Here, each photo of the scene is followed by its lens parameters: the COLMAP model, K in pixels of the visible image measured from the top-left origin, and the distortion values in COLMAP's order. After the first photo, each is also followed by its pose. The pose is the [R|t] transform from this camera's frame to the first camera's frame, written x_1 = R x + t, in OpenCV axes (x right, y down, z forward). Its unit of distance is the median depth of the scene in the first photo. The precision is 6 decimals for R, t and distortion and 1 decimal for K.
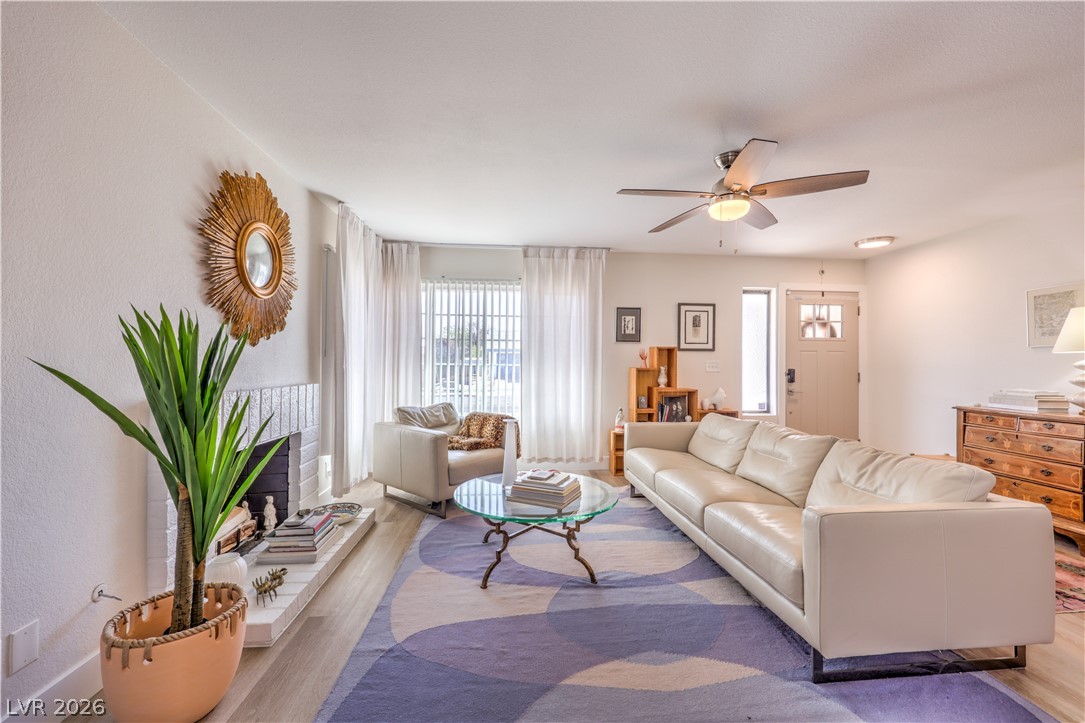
lens RADIAL K [[449.0, 0, 547.2], [0, 449.0, 354.5], [0, 0, 1]] dist [-0.002131, -0.000057]
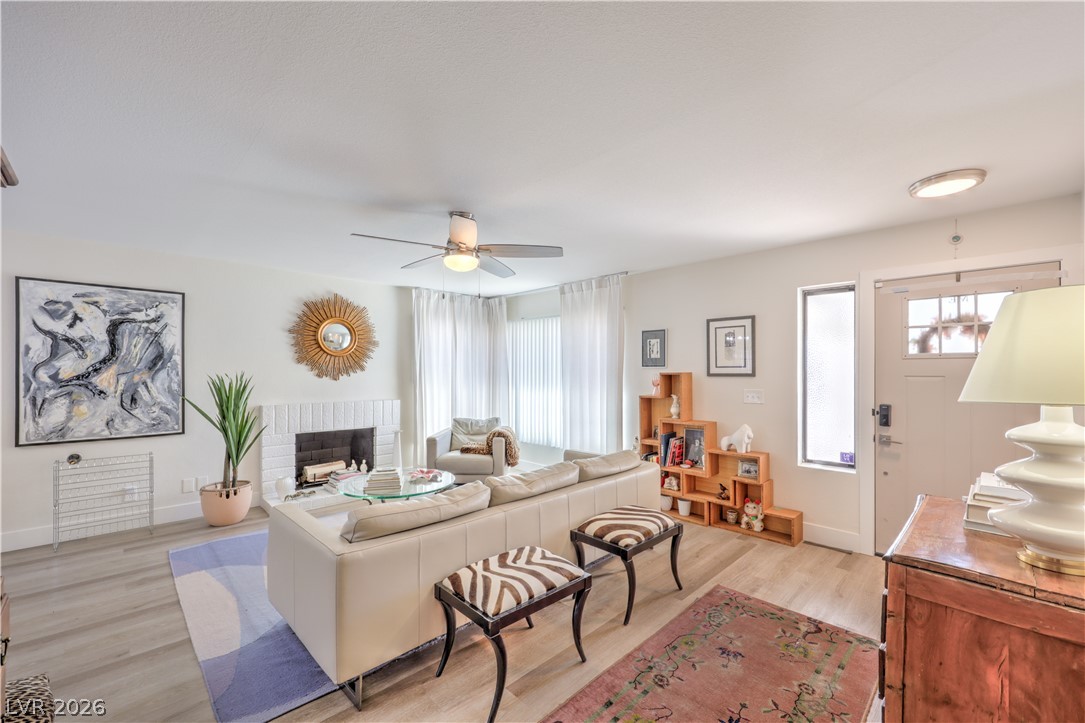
lens RADIAL K [[441.1, 0, 542.3], [0, 441.1, 368.7], [0, 0, 1]] dist [0.002169, 0.000111]
pose [[0.638803, -0.012744, -0.769265, 0.766887], [0.017959, 0.999837, -0.001651, -0.028043], [0.769161, -0.012761, 0.638928, 0.245753]]
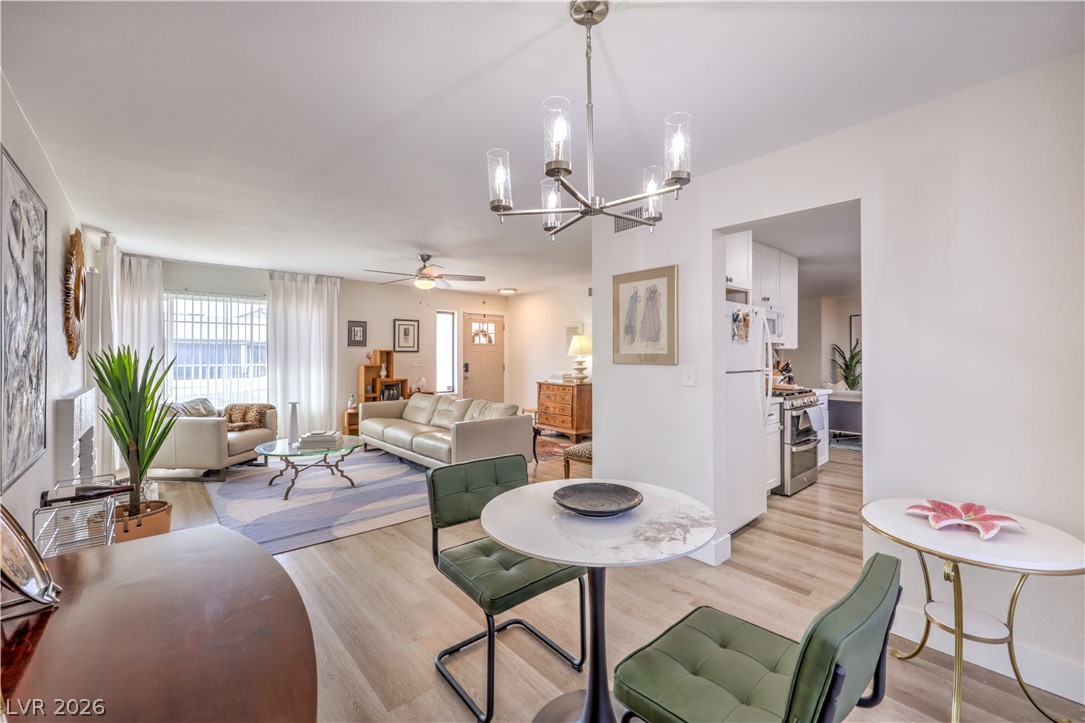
lens RADIAL K [[449.0, 0, 547.2], [0, 449.0, 354.5], [0, 0, 1]] dist [-0.002131, -0.000057]
pose [[0.807389, -0.009935, 0.589936, -0.166426], [-0.004487, 0.999726, 0.022976, -0.038204], [-0.590003, -0.021198, 0.807123, -0.468820]]
